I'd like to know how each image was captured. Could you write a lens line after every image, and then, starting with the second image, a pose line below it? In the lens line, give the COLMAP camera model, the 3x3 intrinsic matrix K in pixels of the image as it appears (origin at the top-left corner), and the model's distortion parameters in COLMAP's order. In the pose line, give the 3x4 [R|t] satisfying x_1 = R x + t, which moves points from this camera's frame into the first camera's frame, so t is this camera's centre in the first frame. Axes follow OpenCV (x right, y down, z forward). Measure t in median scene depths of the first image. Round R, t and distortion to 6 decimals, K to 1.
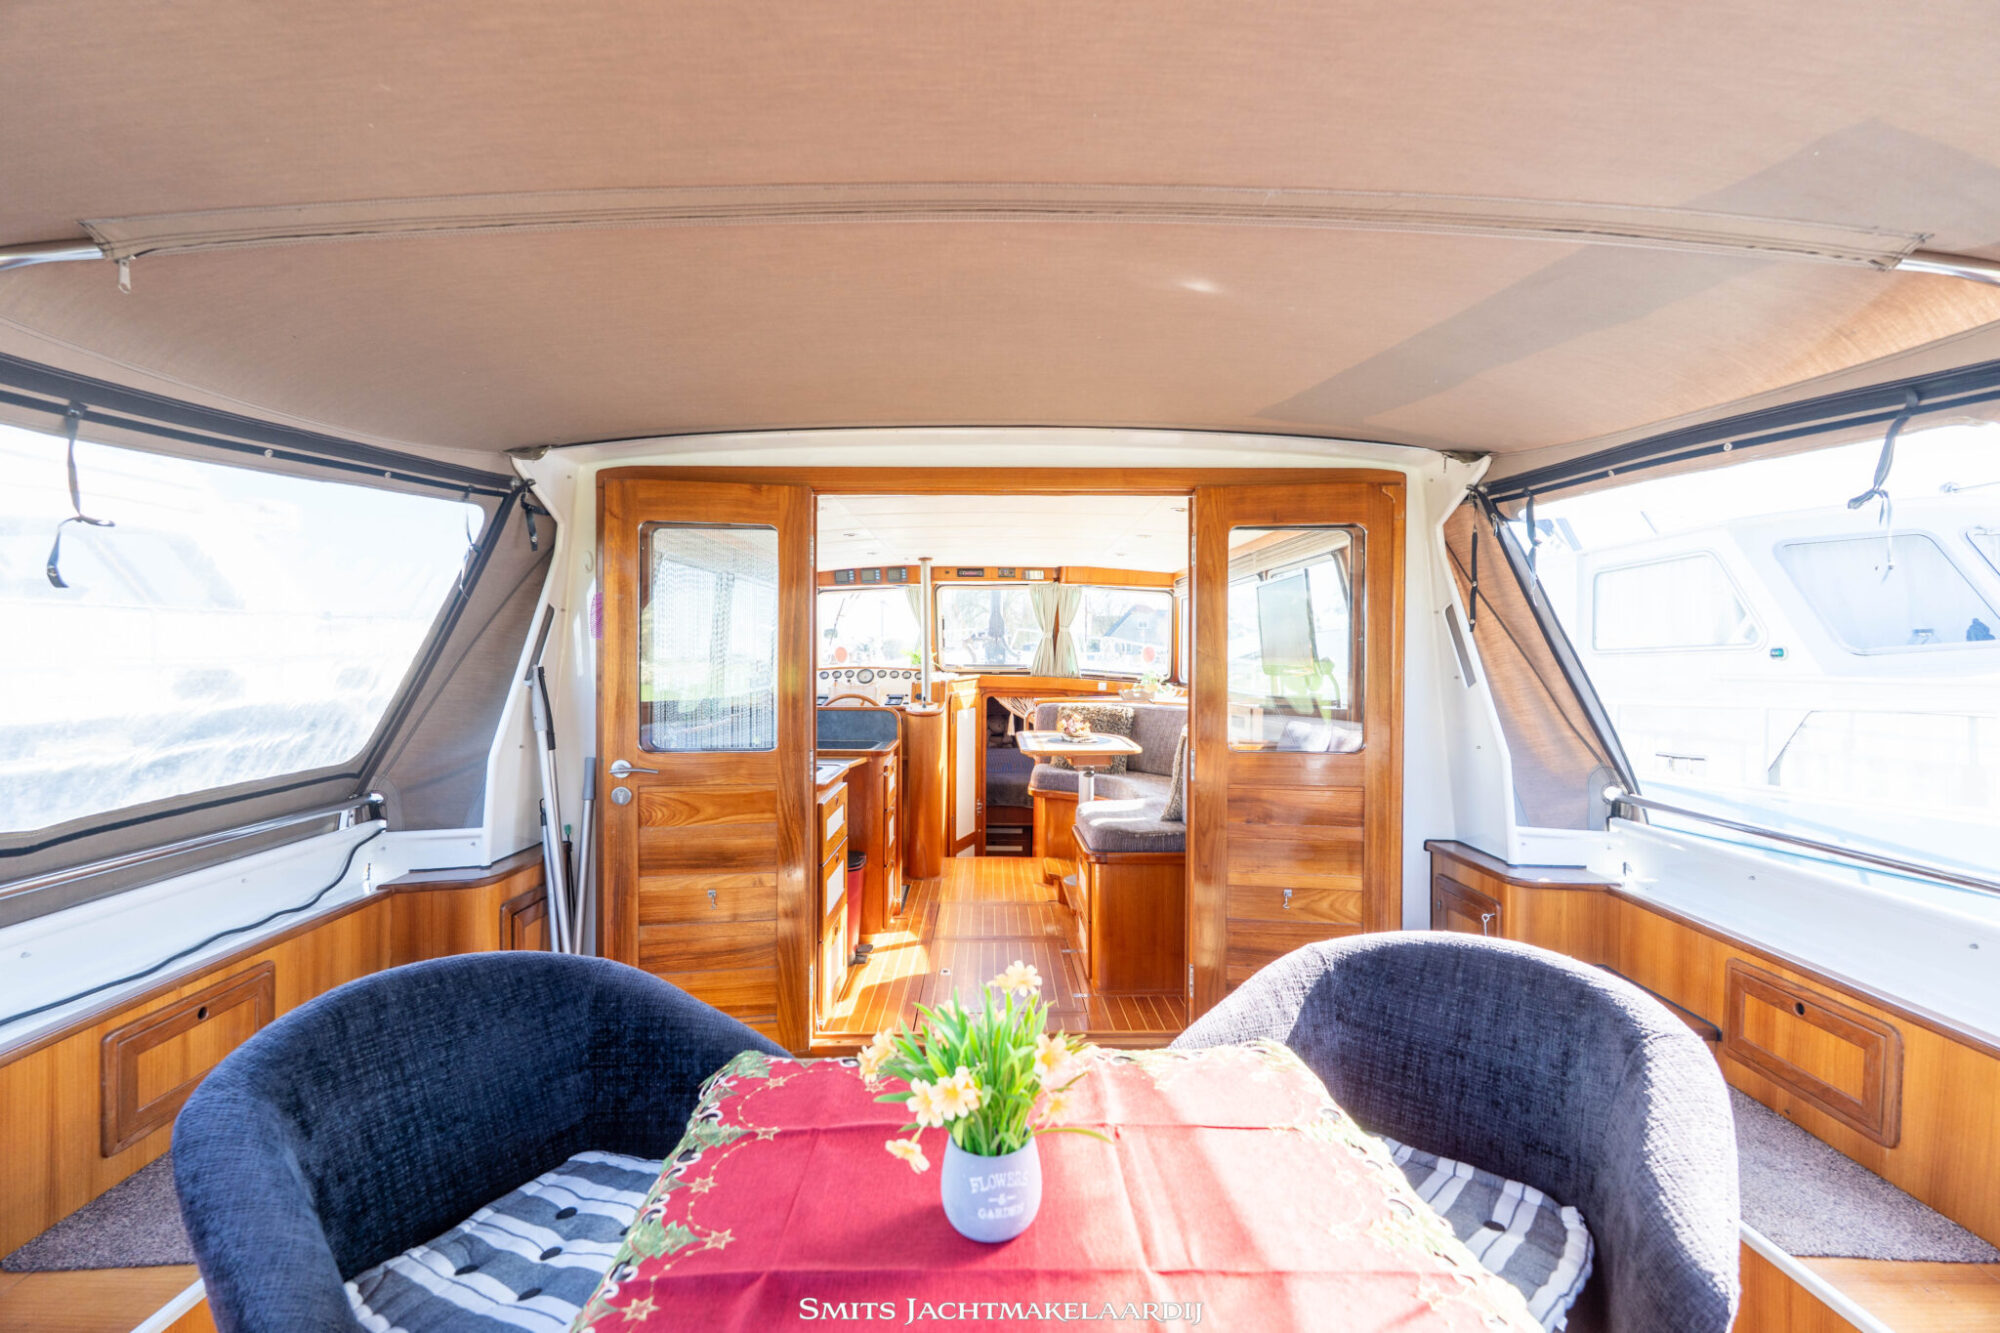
lens RADIAL K [[880.7, 0, 997.7], [0, 880.7, 668.5], [0, 0, 1]] dist [-0.002090, 0.000383]
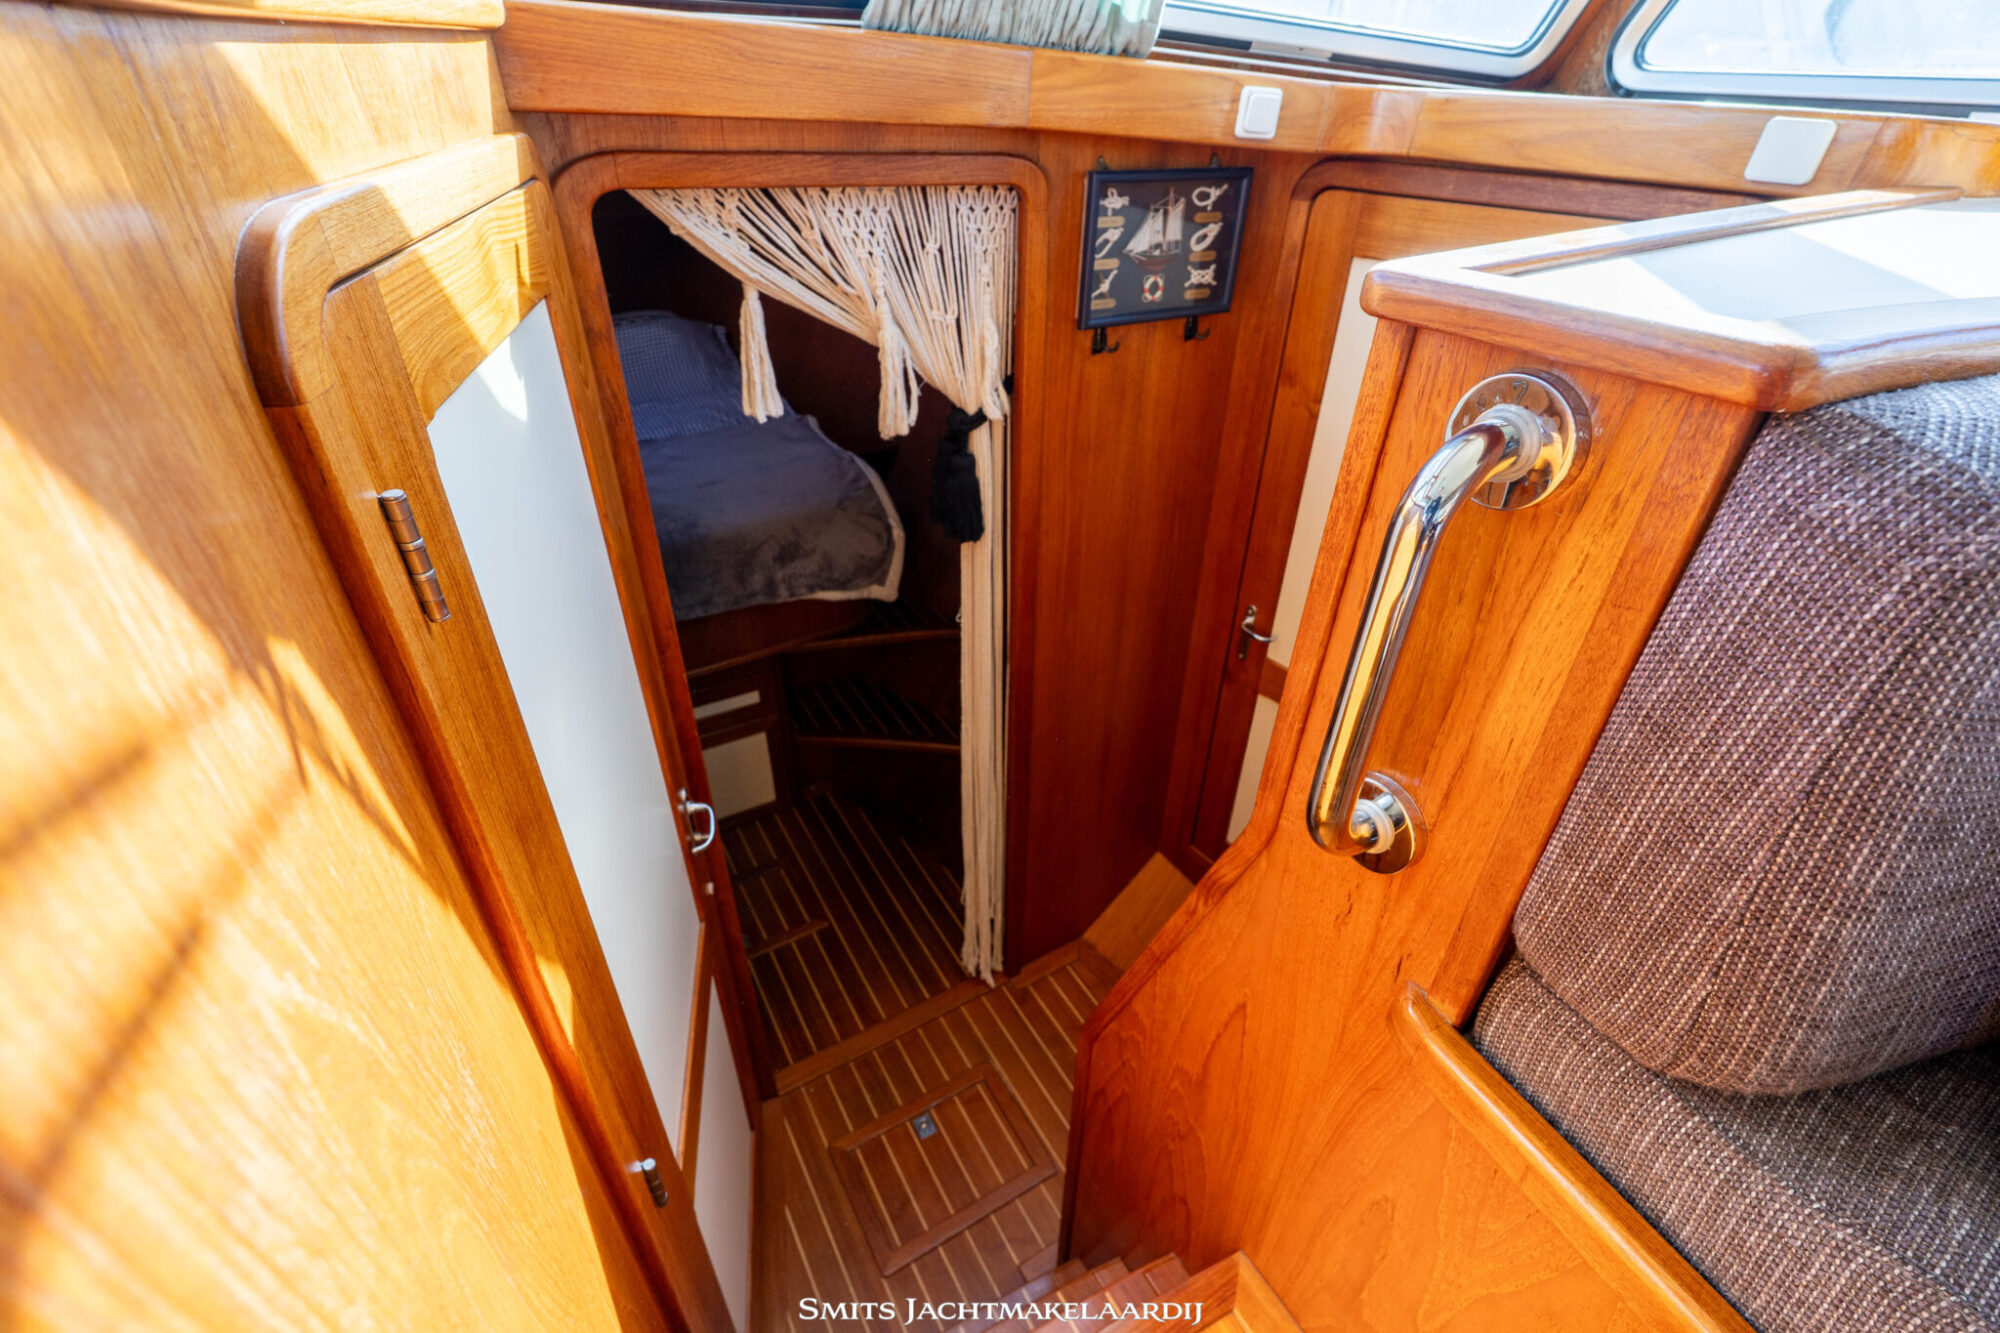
lens RADIAL K [[880.7, 0, 997.7], [0, 880.7, 668.5], [0, 0, 1]] dist [-0.002090, 0.000383]
pose [[0.861381, -0.271538, 0.429290, -0.098018], [-0.008086, 0.837690, 0.546087, 0.046563], [-0.507895, -0.473860, 0.719374, 2.153409]]
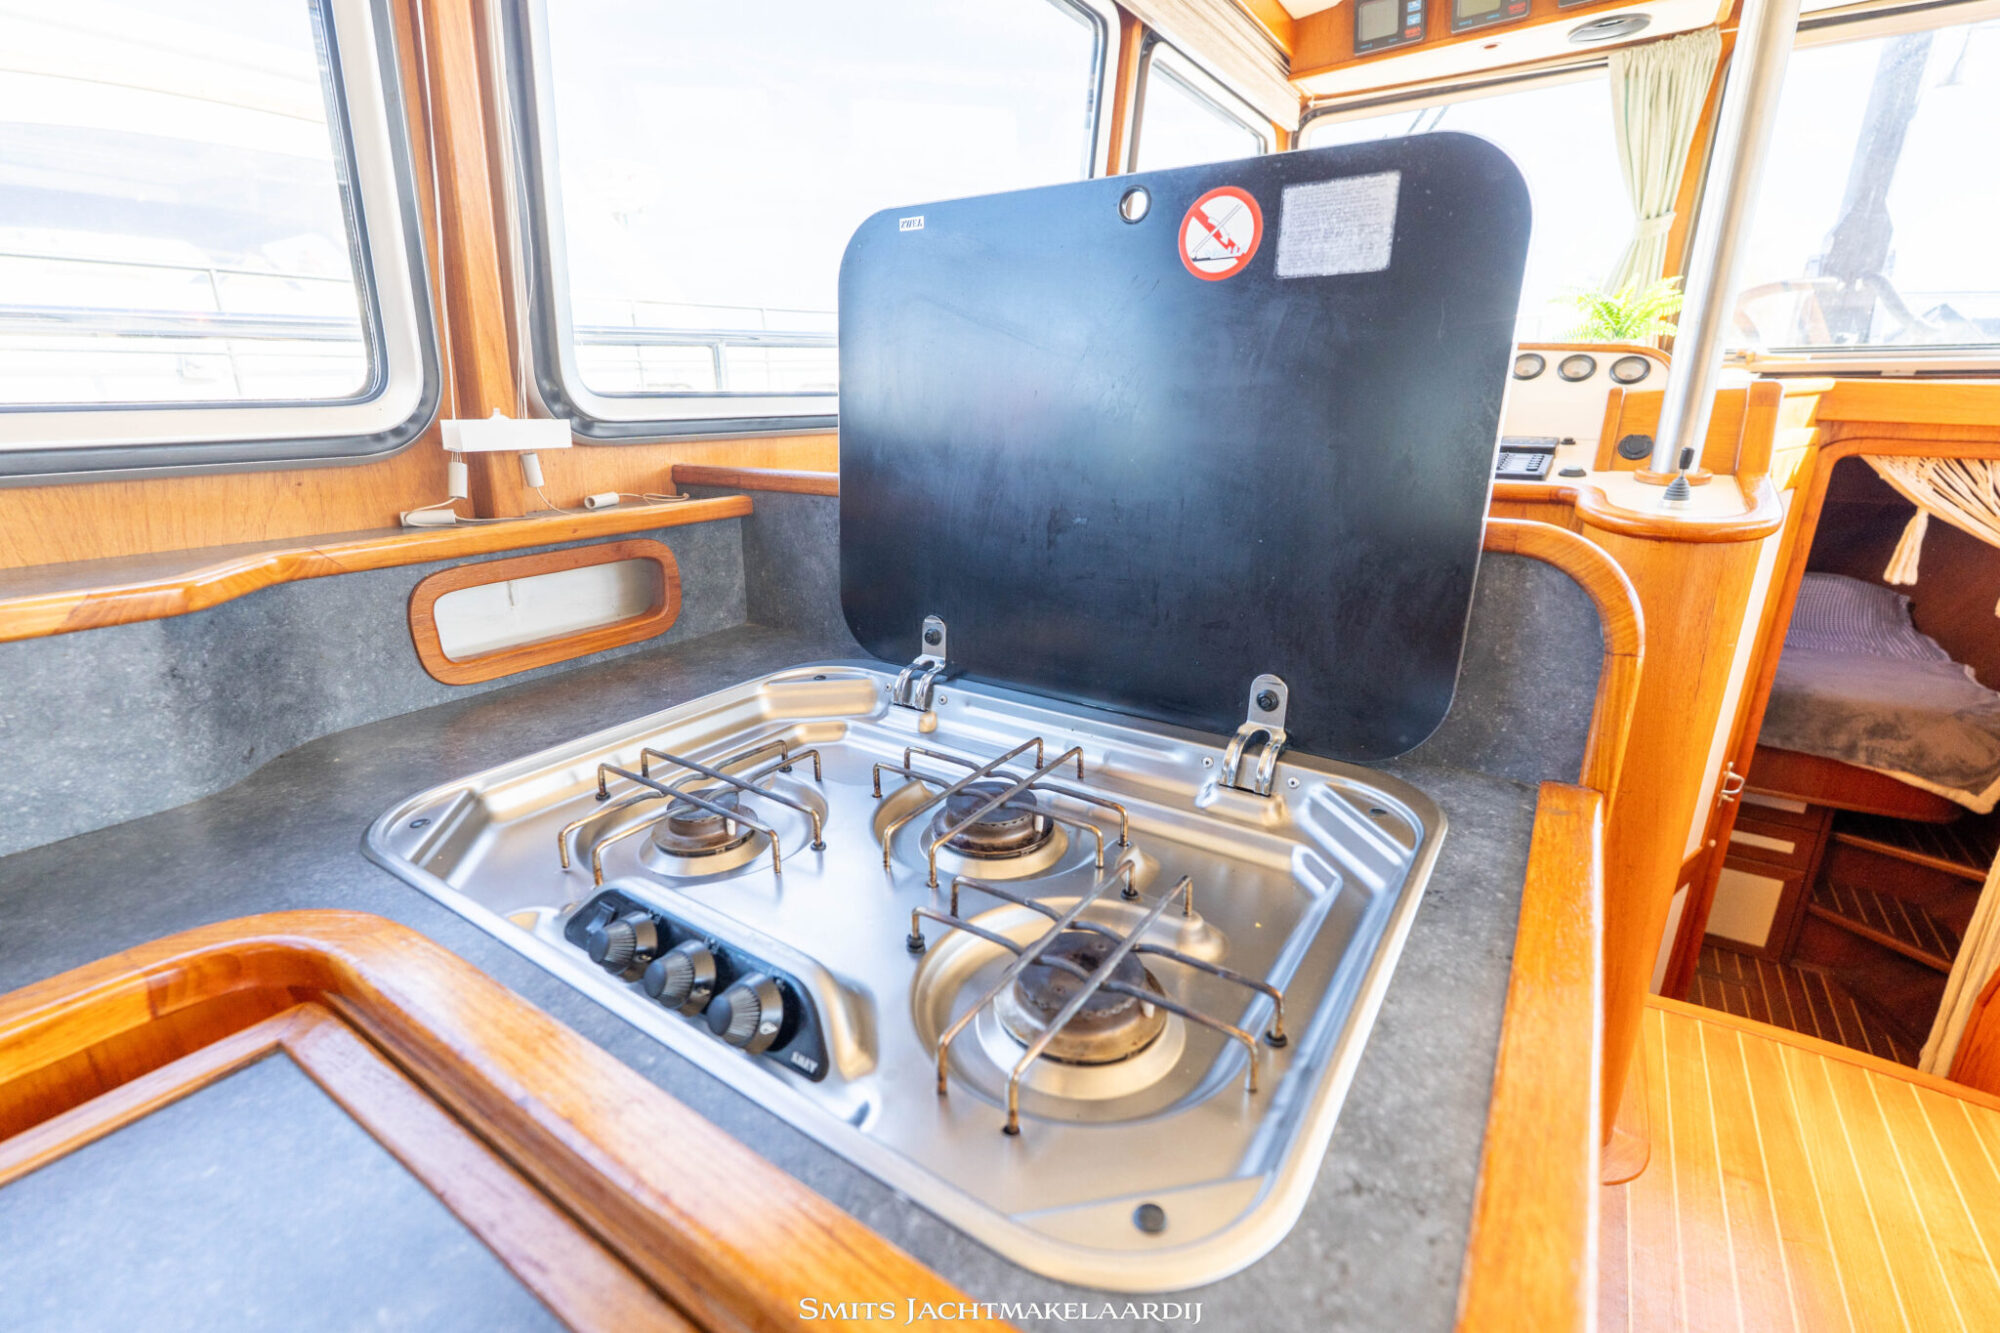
lens RADIAL K [[907.3, 0, 1000.3], [0, 907.3, 700.5], [0, 0, 1]] dist [-0.002152, 0.000093]
pose [[0.834676, 0.166074, -0.525105, -0.200457], [-0.002061, 0.954387, 0.298565, 0.052473], [0.550737, -0.248123, 0.796946, 1.464296]]
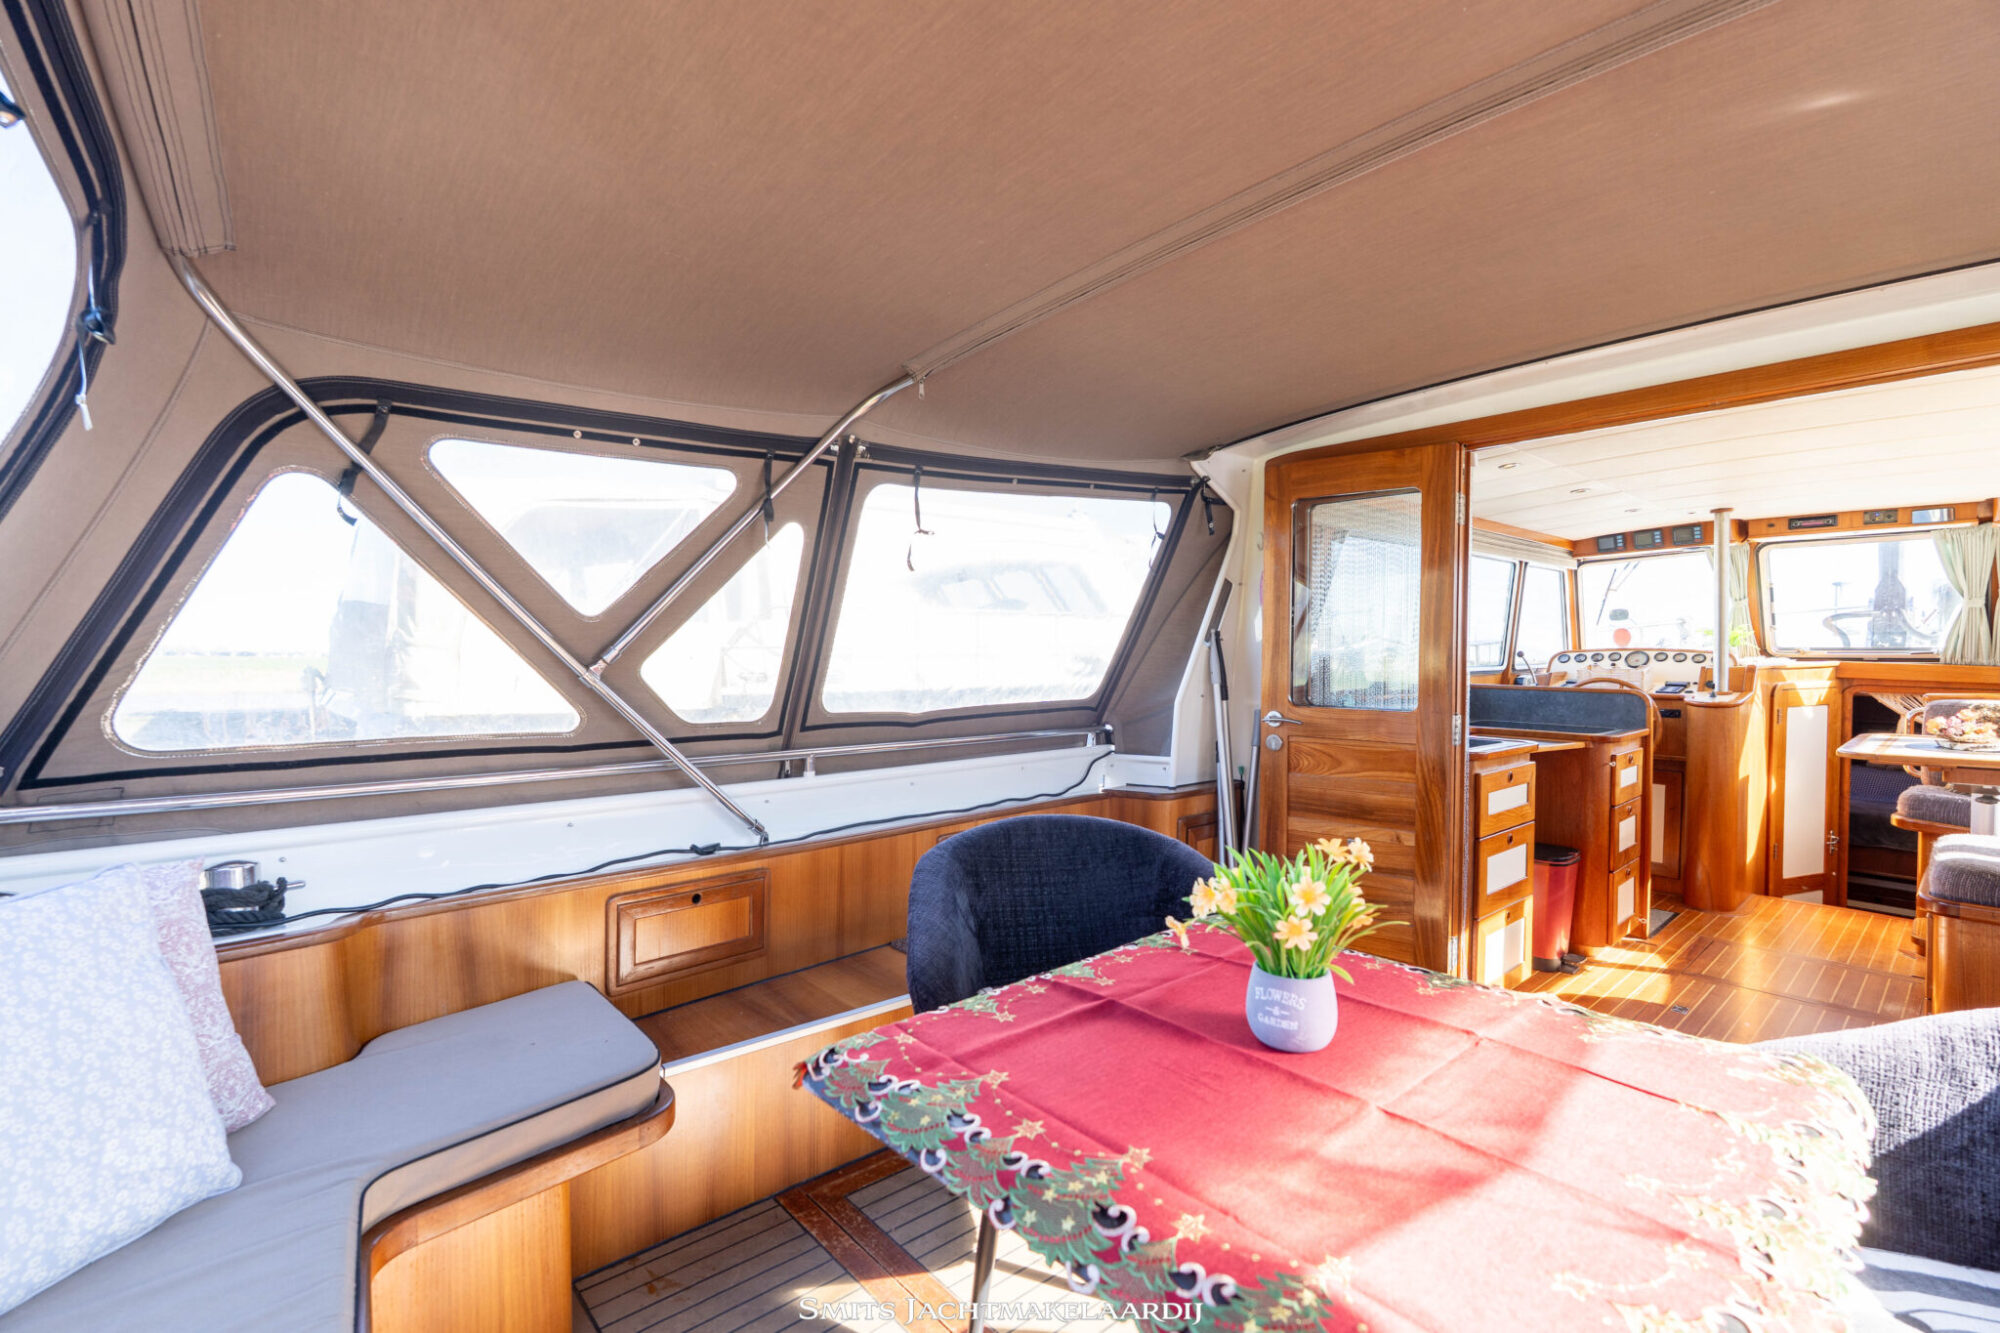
lens RADIAL K [[880.7, 0, 997.7], [0, 880.7, 668.5], [0, 0, 1]] dist [-0.002090, 0.000383]
pose [[0.651290, 0.015856, -0.758663, 0.203192], [-0.014524, 0.999859, 0.008428, 0.043772], [0.758690, 0.005530, 0.651428, -0.016959]]
